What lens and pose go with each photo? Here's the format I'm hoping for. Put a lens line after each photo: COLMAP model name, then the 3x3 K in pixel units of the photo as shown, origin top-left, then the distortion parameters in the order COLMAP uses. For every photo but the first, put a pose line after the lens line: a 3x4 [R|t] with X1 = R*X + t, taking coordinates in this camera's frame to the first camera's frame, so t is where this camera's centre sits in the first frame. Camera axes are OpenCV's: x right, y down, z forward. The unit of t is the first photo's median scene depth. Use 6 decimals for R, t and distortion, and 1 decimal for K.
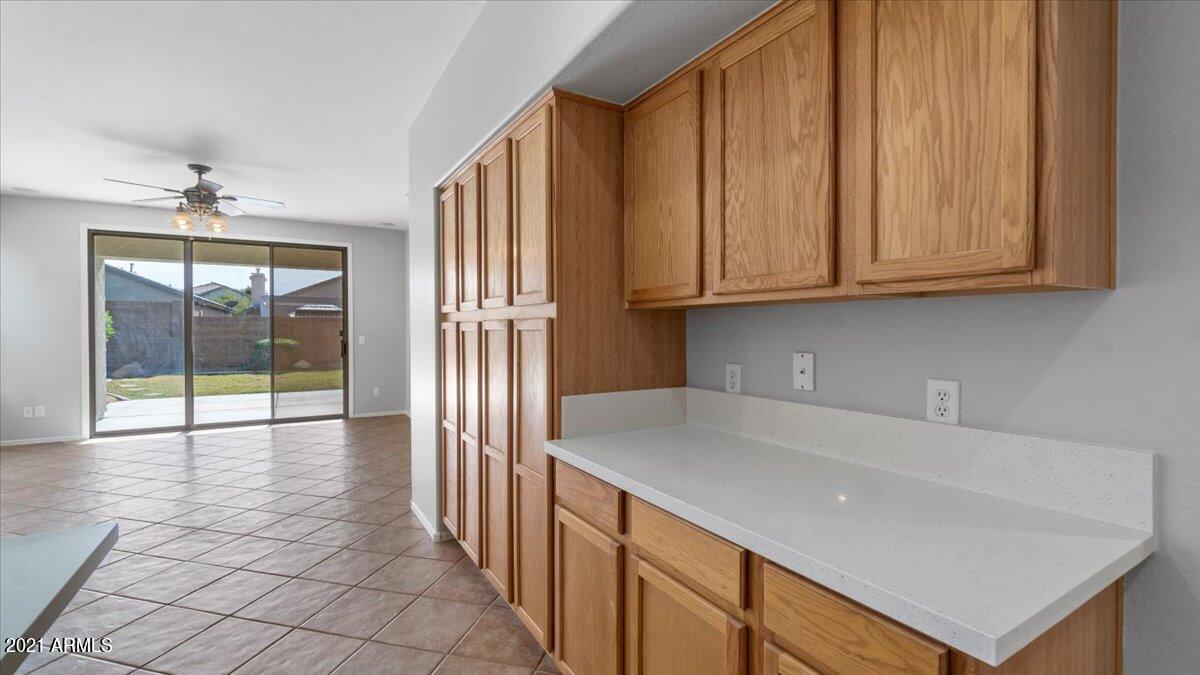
lens RADIAL K [[504.1, 0, 597.1], [0, 504.1, 334.5], [0, 0, 1]] dist [-0.002255, -0.000147]
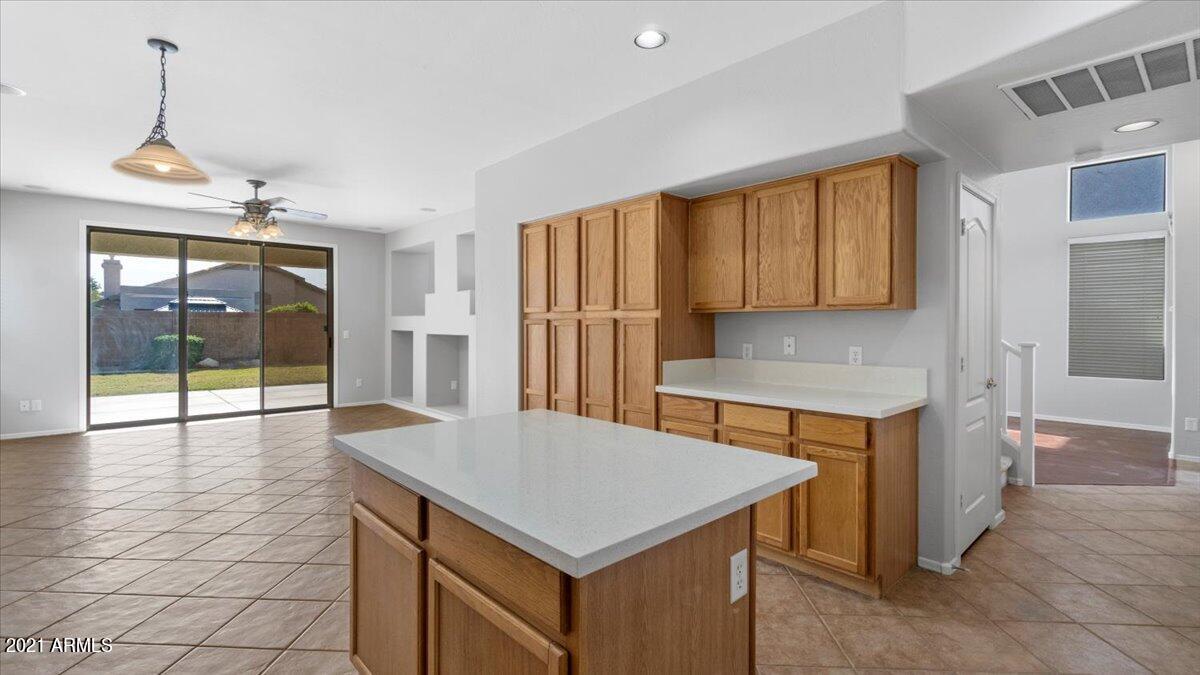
lens RADIAL K [[511.9, 0, 600.9], [0, 511.9, 331.7], [0, 0, 1]] dist [-0.000656, -0.000229]
pose [[0.977868, 0.000456, 0.209221, -0.399705], [-0.000491, 1.000000, 0.000117, 0.009675], [-0.209221, -0.000217, 0.977868, -0.445120]]
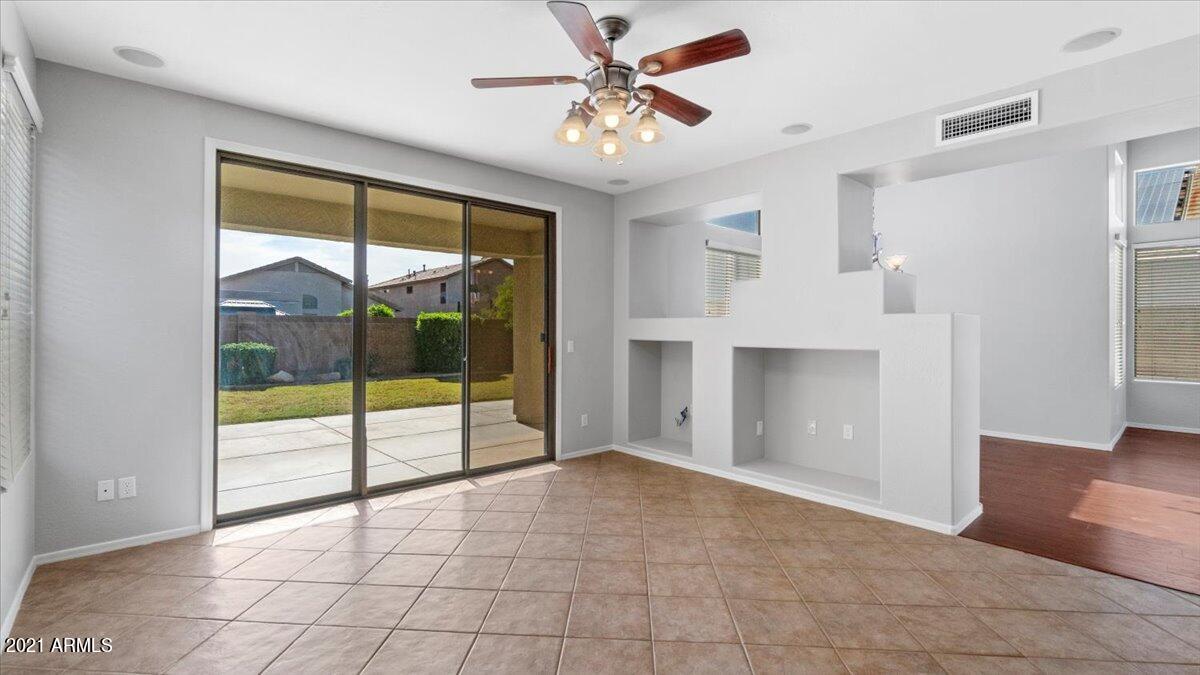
lens RADIAL K [[529.5, 0, 627.0], [0, 529.5, 332.0], [0, 0, 1]] dist [0.000432, -0.000048]
pose [[0.980882, 0.002476, 0.194587, -1.302742], [-0.000666, 0.999956, -0.009370, -0.006335], [-0.194601, 0.009062, 0.980841, 0.652925]]
